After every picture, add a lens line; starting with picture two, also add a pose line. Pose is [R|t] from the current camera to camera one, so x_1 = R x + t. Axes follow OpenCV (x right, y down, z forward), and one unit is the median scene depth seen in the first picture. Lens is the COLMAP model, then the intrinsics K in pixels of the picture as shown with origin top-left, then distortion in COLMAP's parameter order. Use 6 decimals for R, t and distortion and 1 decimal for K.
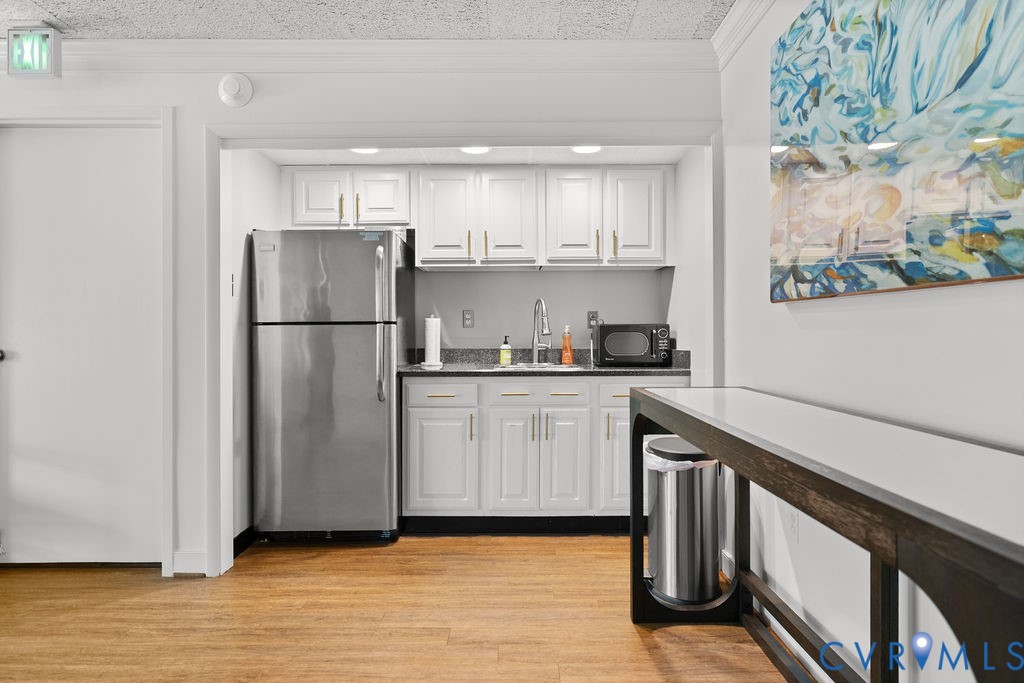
lens RADIAL K [[626.6, 0, 512.0], [0, 626.6, 341.5], [0, 0, 1]] dist [-0.000566, 0.000061]
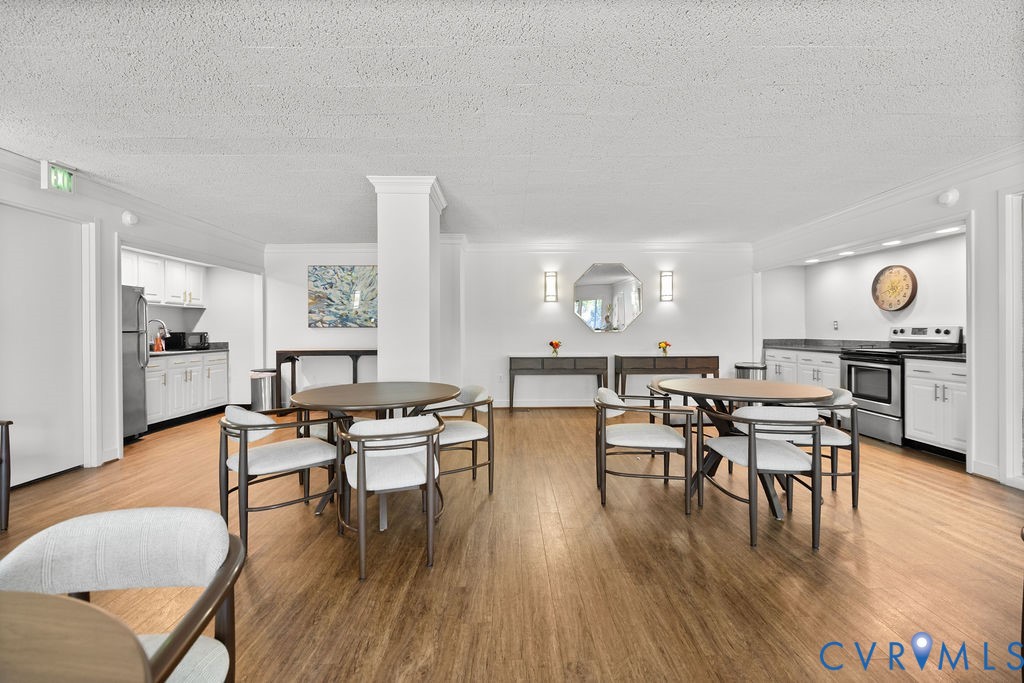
lens RADIAL K [[439.8, 0, 512.0], [0, 439.8, 341.5], [0, 0, 1]] dist [0.000679, 0.000163]
pose [[-0.003489, -0.021498, 0.999763, -1.620191], [0.017144, 0.999621, 0.021555, -0.007392], [-0.999847, 0.017215, -0.003119, -0.211632]]
